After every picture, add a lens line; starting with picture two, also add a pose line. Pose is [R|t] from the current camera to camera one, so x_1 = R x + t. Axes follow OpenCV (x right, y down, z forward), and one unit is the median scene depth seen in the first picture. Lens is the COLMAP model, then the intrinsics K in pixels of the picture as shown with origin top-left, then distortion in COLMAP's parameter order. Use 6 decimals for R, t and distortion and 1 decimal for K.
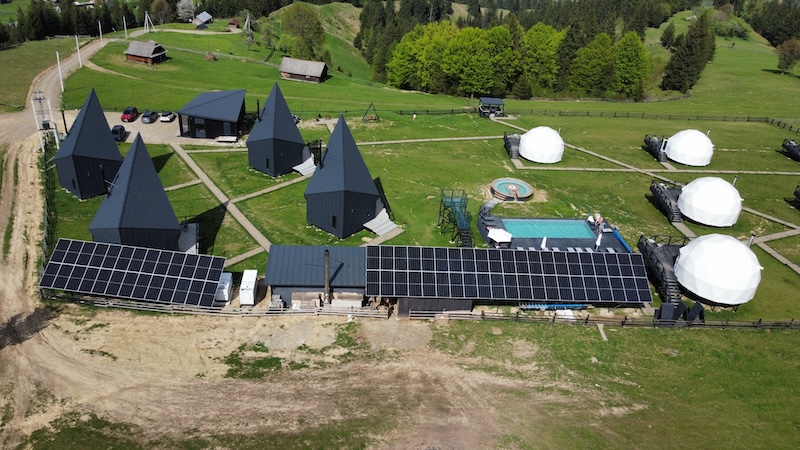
lens RADIAL K [[612.9, 0, 396.9], [0, 612.9, 226.5], [0, 0, 1]] dist [-0.004989, -0.006202]
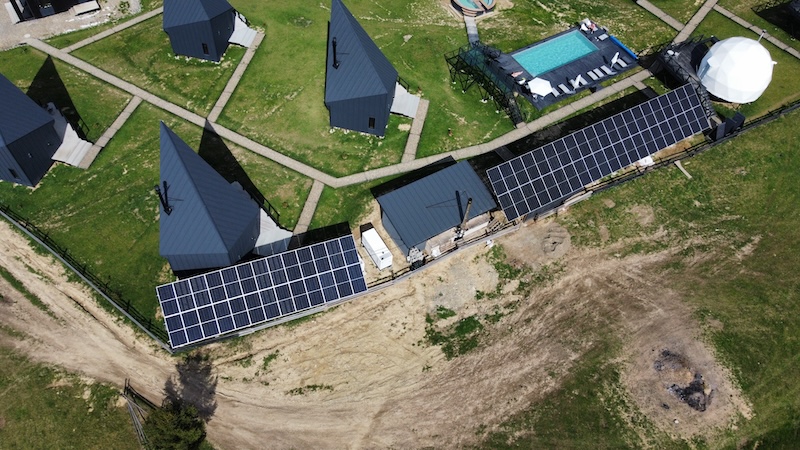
lens RADIAL K [[612.9, 0, 396.9], [0, 612.9, 226.5], [0, 0, 1]] dist [-0.004989, -0.006202]
pose [[0.892983, -0.375481, 0.248186, -0.494957], [0.220126, 0.845302, 0.486836, -0.438807], [-0.392590, -0.380104, 0.837493, 0.230923]]
